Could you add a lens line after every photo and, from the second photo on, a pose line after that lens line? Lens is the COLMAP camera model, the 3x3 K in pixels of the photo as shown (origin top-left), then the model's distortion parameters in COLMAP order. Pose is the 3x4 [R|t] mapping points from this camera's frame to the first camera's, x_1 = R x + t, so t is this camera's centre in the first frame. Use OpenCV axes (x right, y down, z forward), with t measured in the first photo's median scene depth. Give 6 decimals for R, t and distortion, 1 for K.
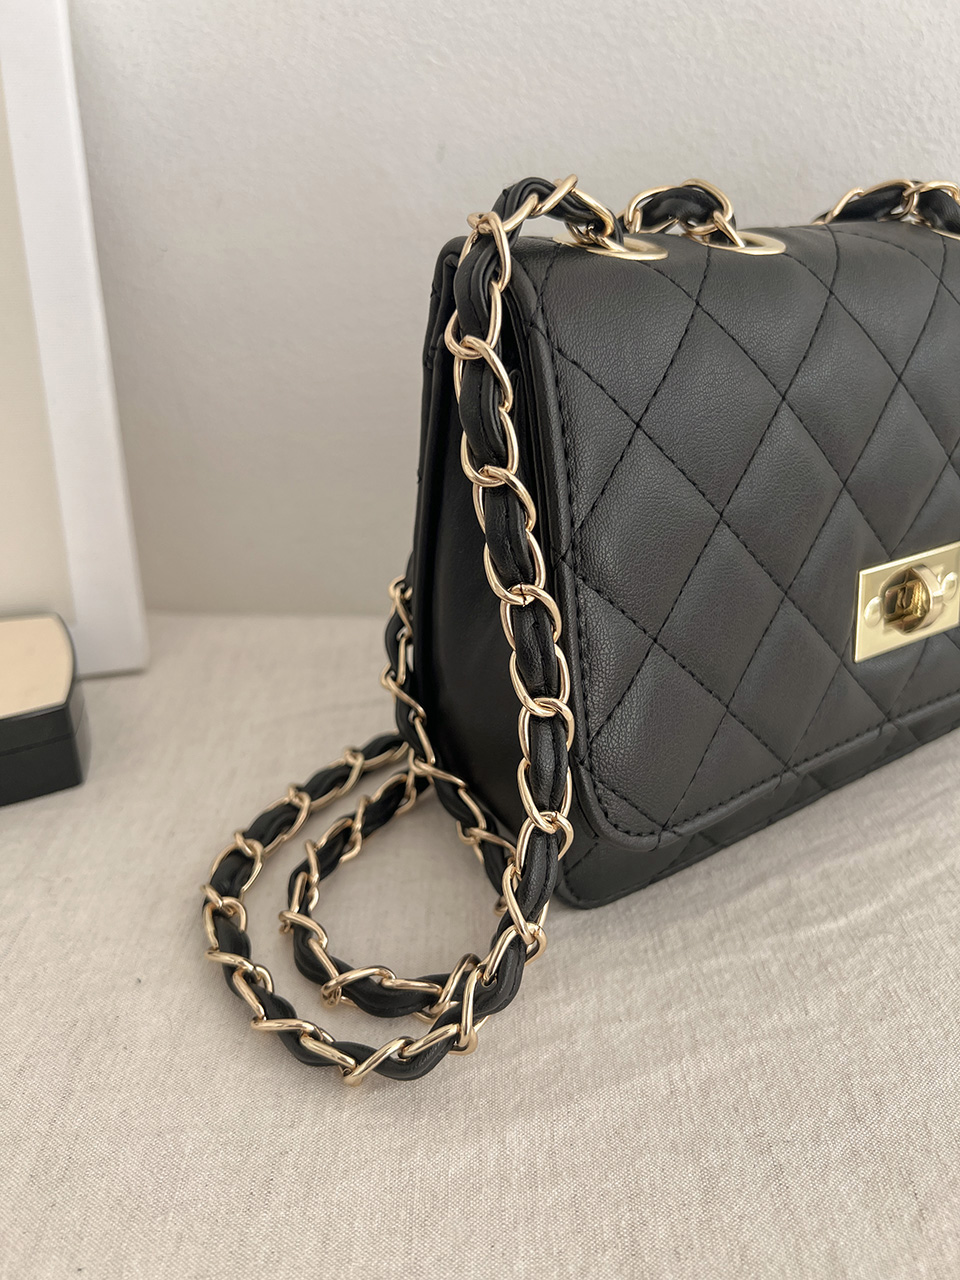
lens RADIAL K [[1021.7, 0, 449.6], [0, 1021.7, 668.8], [0, 0, 1]] dist [0.022772, -0.063125]
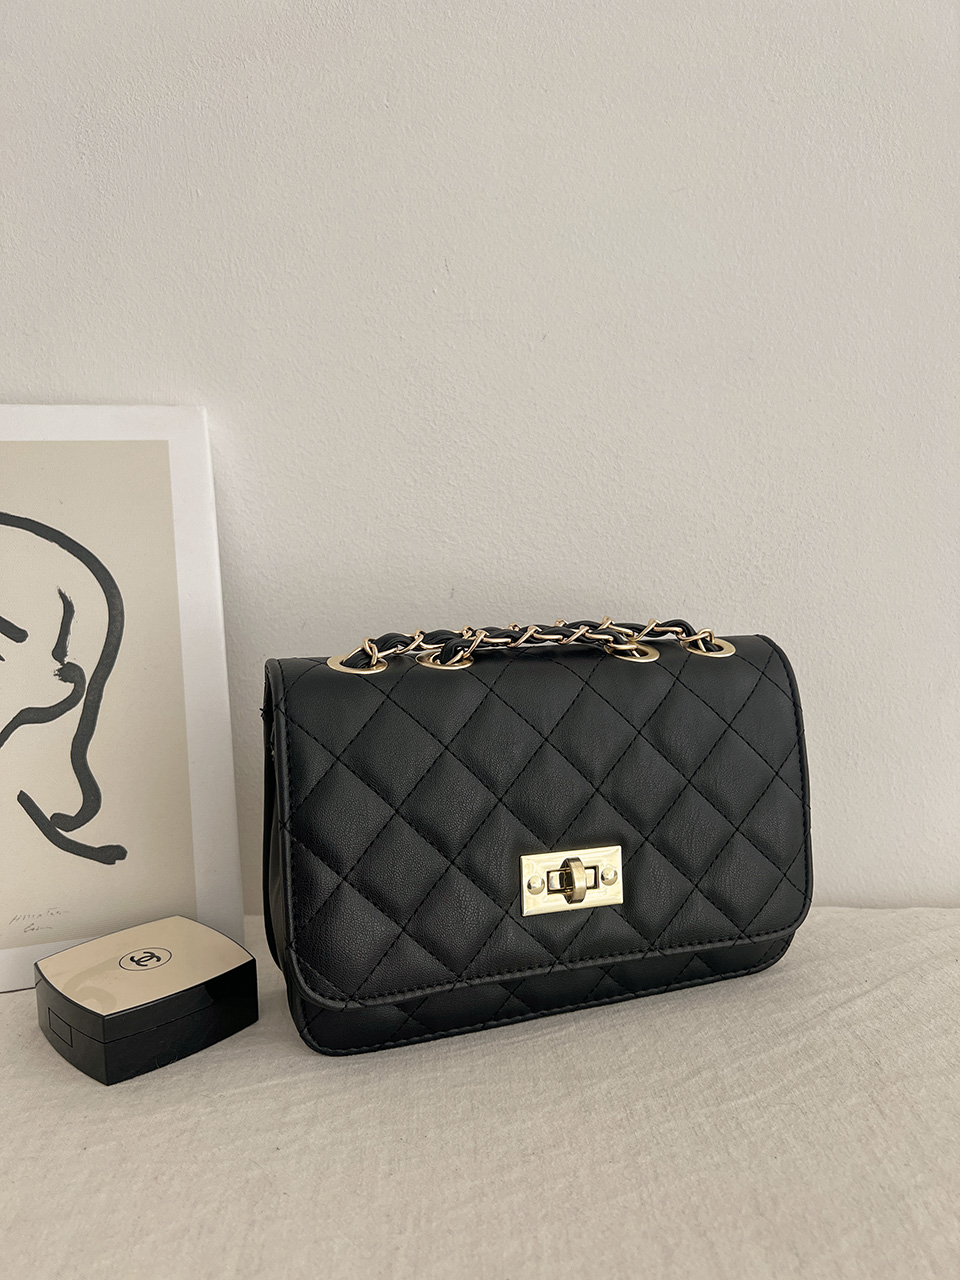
lens RADIAL K [[1011.7, 0, 467.0], [0, 1011.7, 636.6], [0, 0, 1]] dist [0.024947, -0.039914]
pose [[0.998840, -0.025741, 0.040705, -0.069447], [0.037537, 0.945621, -0.323098, 0.069293], [-0.030175, 0.324251, 0.945490, -0.567904]]
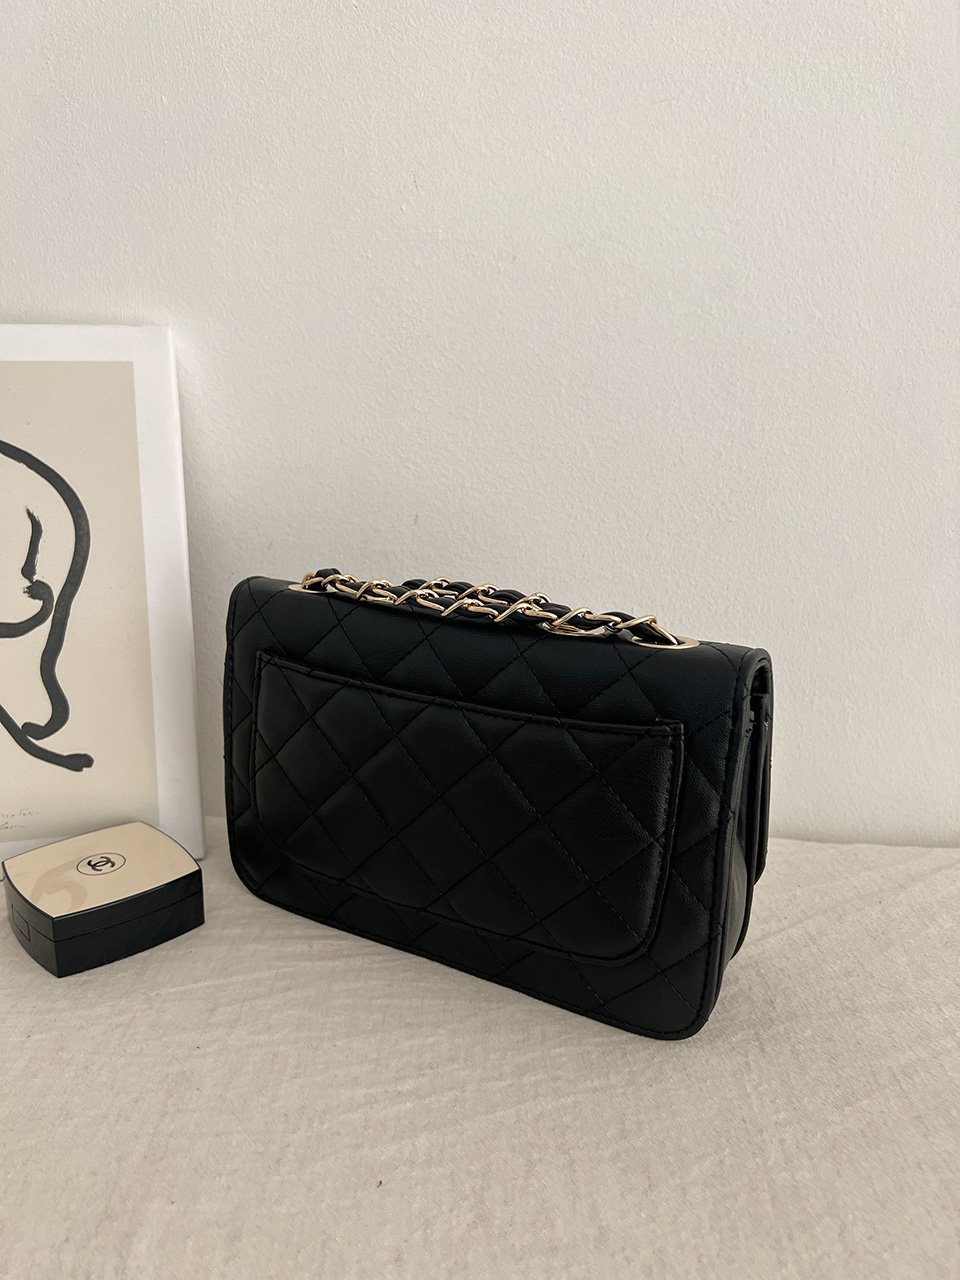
lens RADIAL K [[1020.6, 0, 446.9], [0, 1020.6, 640.6], [0, 0, 1]] dist [0.002347, 0.004376]
pose [[0.999643, 0.009927, -0.024824, 0.105299], [-0.014716, 0.979504, -0.200888, -0.018483], [0.022321, 0.201181, 0.979300, -0.643344]]
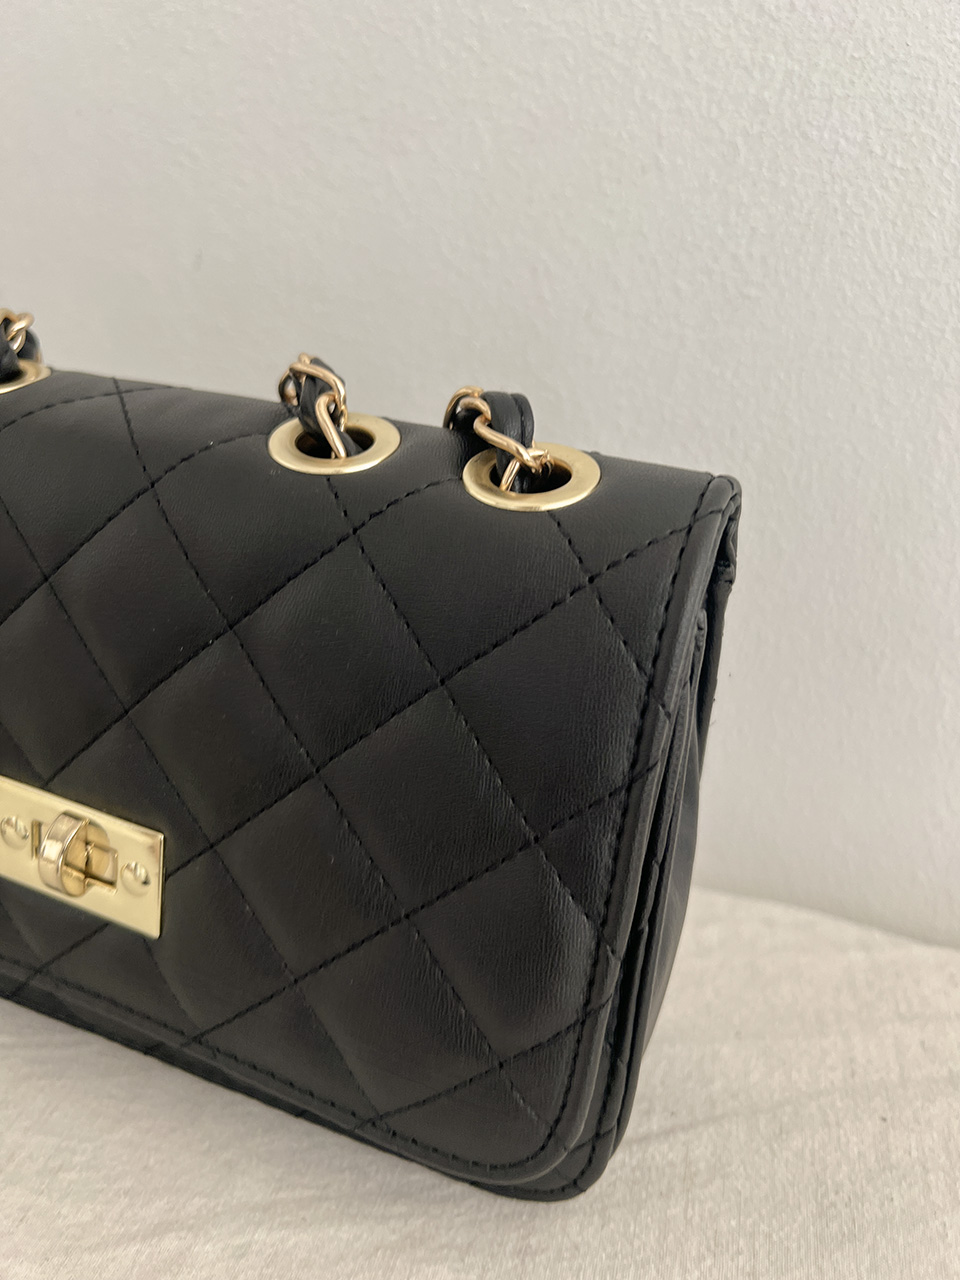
lens RADIAL K [[1018.5, 0, 494.5], [0, 1018.5, 641.2], [0, 0, 1]] dist [-0.026888, 0.007481]
pose [[0.965139, 0.143391, -0.218967, 0.645330], [-0.153819, 0.987605, -0.031252, -0.260198], [0.211771, 0.063843, 0.975232, 0.300079]]
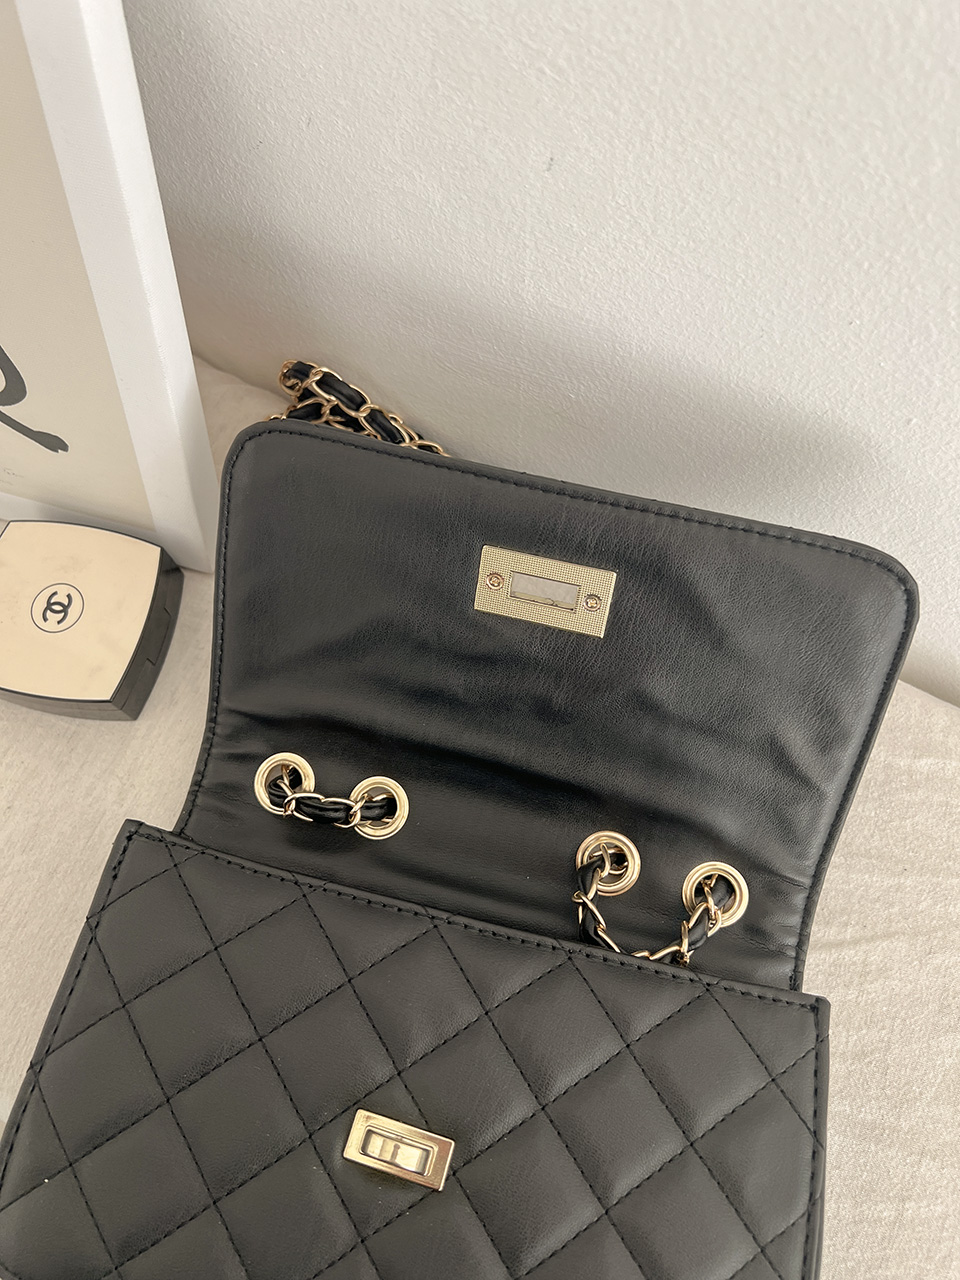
lens RADIAL K [[990.0, 0, 438.8], [0, 990.0, 641.5], [0, 0, 1]] dist [0.079412, -0.109754]
pose [[0.910904, 0.365015, -0.192400, 0.264263], [-0.123558, 0.686195, 0.716847, -1.073912], [0.393684, -0.629207, 0.670158, 0.295814]]
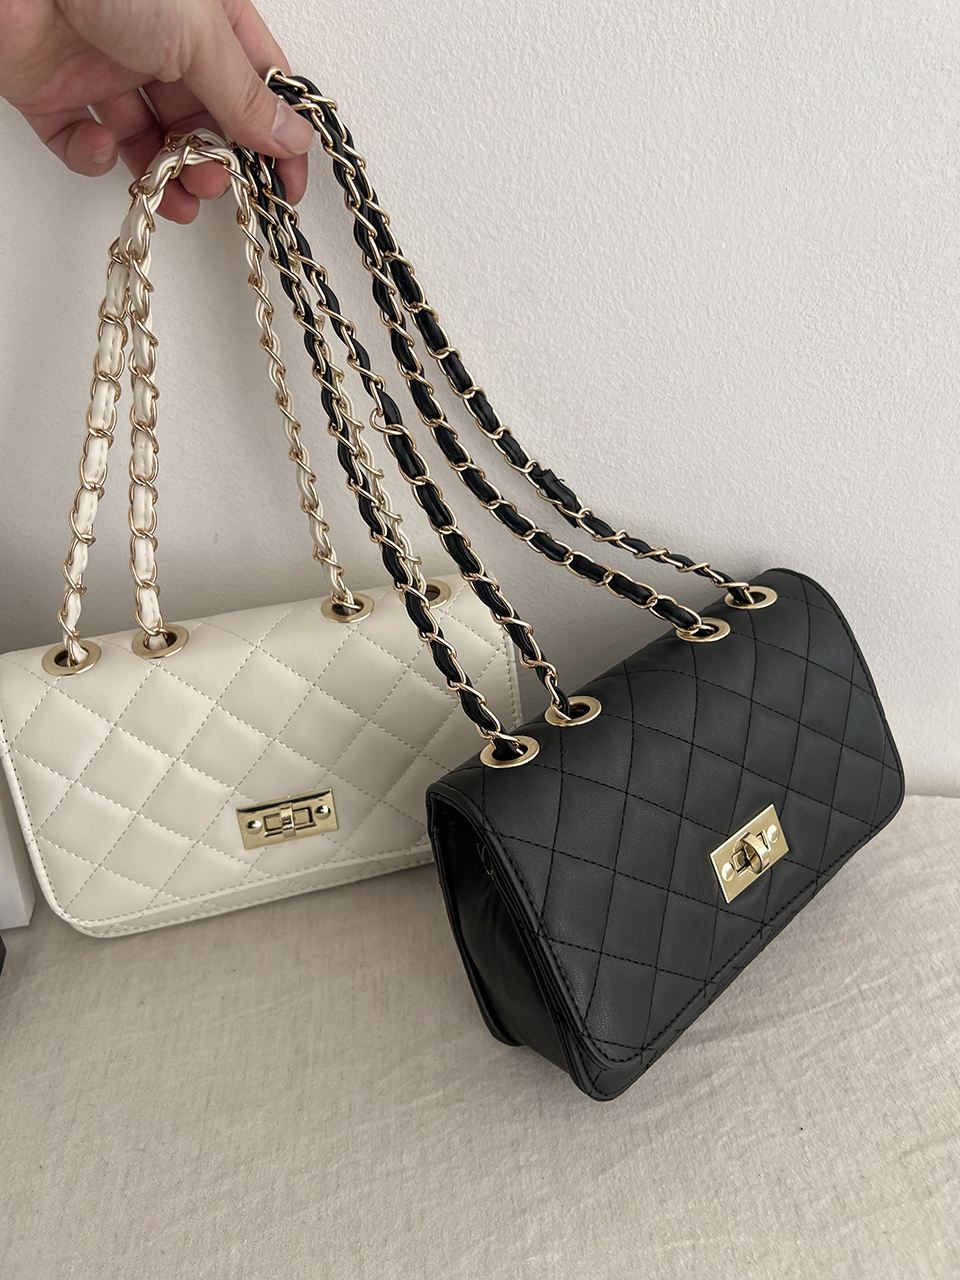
lens RADIAL K [[1011.7, 0, 467.0], [0, 1011.7, 636.6], [0, 0, 1]] dist [0.024947, -0.039914]
pose [[0.997869, -0.054571, 0.035770, 0.386203], [0.049104, 0.989063, 0.139082, -0.741504], [-0.042968, -0.137029, 0.989635, -0.614725]]
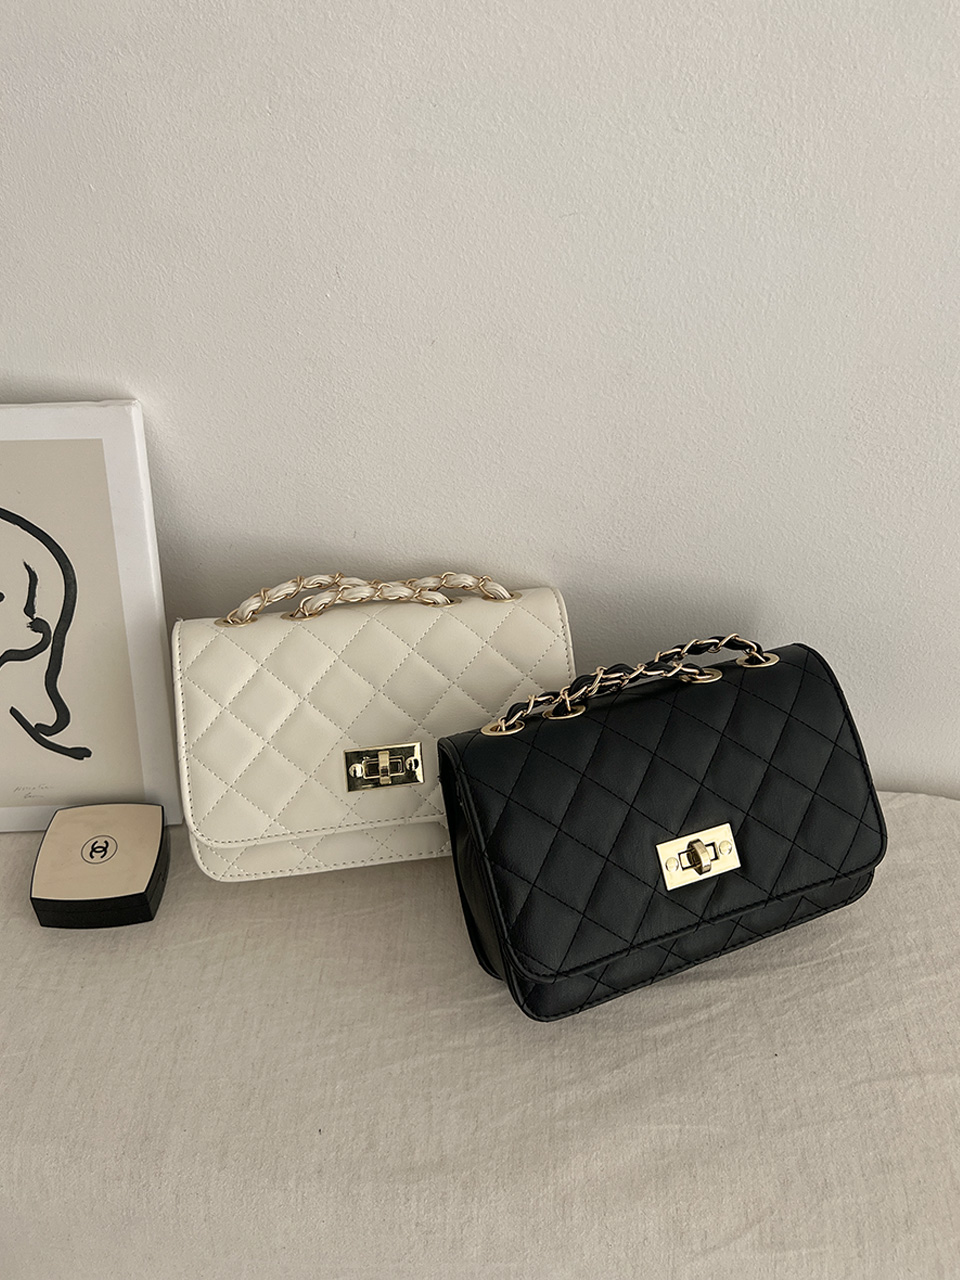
lens RADIAL K [[1054.1, 0, 448.0], [0, 1054.1, 591.9], [0, 0, 1]] dist [0.063370, -0.125960]
pose [[0.998368, 0.036724, -0.043746, 0.323395], [-0.027165, 0.979028, 0.201906, -1.061469], [0.050243, -0.200388, 0.978428, -1.111700]]
